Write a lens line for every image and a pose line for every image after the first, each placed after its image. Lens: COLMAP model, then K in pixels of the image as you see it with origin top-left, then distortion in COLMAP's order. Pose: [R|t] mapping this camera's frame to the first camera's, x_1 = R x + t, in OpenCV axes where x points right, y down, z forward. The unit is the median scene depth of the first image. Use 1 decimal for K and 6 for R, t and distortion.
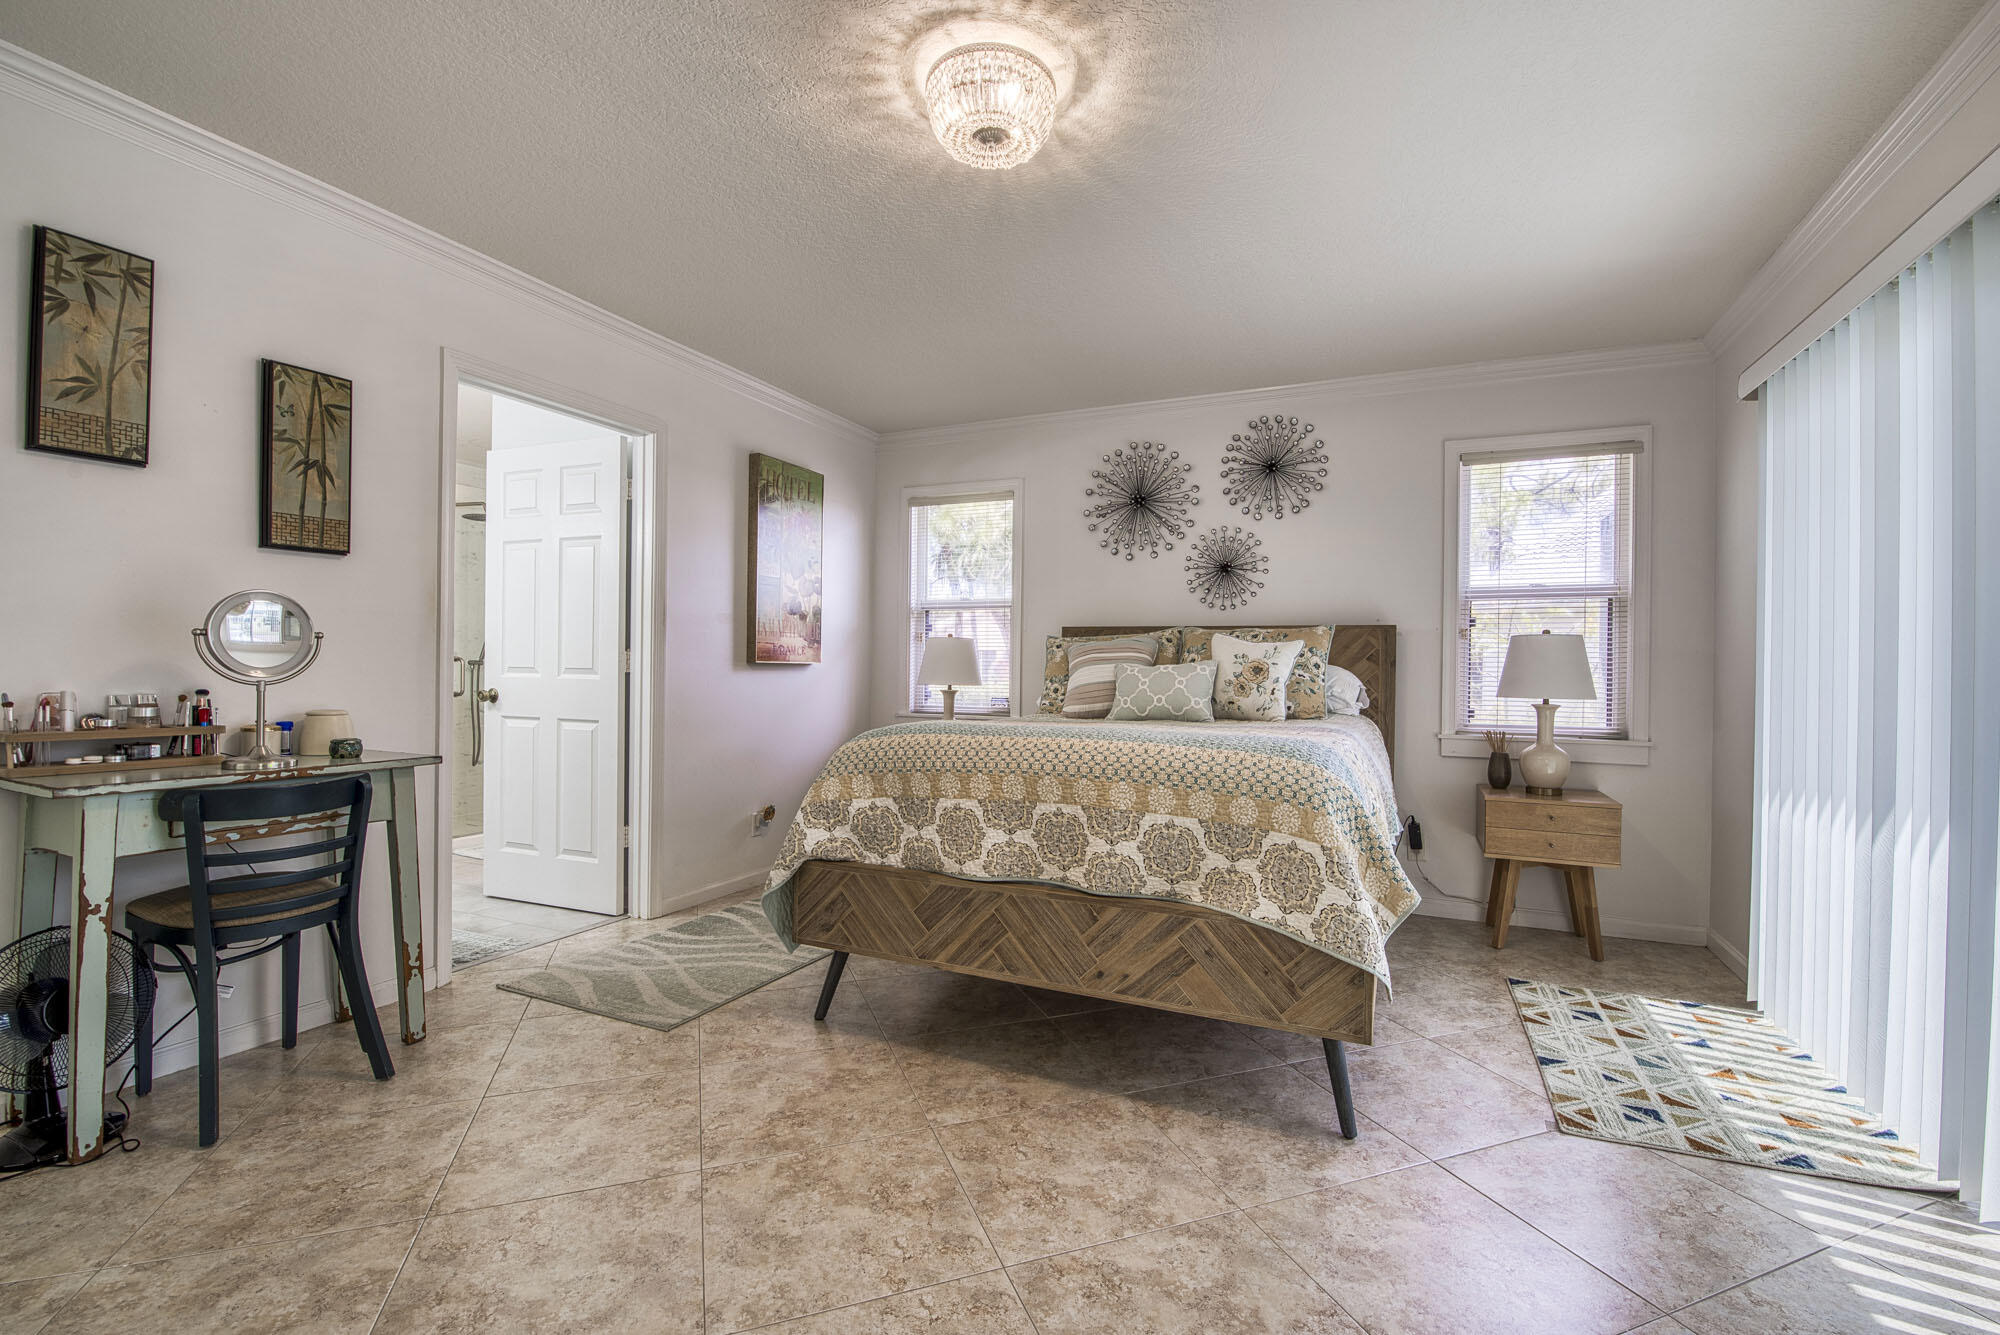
lens RADIAL K [[860.0, 0, 1008.5], [0, 860.0, 666.7], [0, 0, 1]] dist [-0.010682, -0.005753]
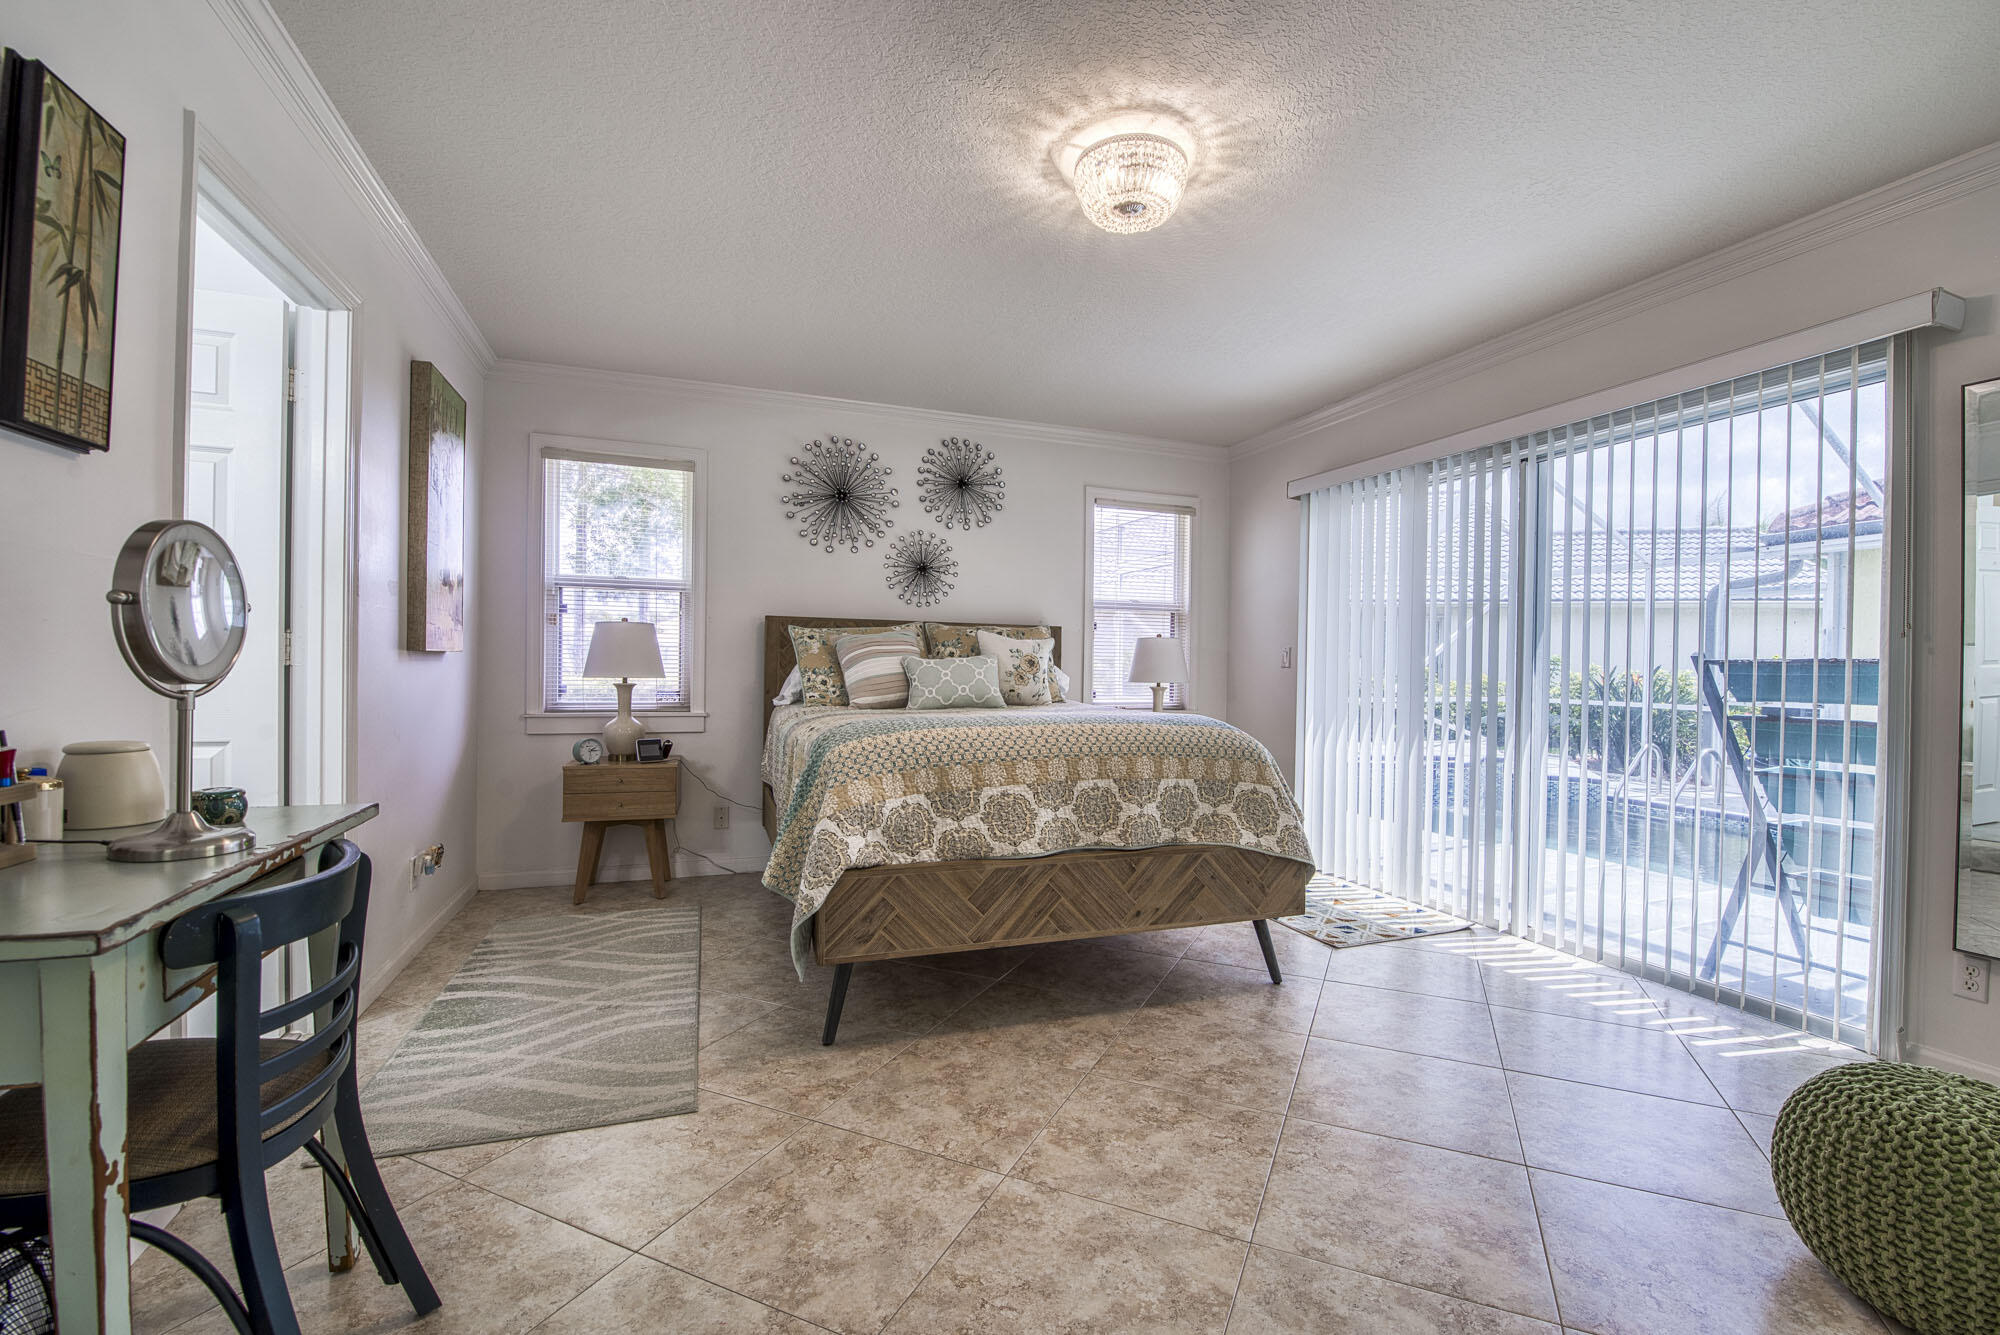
lens RADIAL K [[860.0, 0, 1033.1], [0, 860.0, 666.5], [0, 0, 1]] dist [-0.010682, -0.005753]
pose [[0.705636, -0.003380, 0.708566, -0.759796], [-0.008306, 0.999880, 0.013042, -0.009034], [-0.708525, -0.015088, 0.705524, 0.212390]]
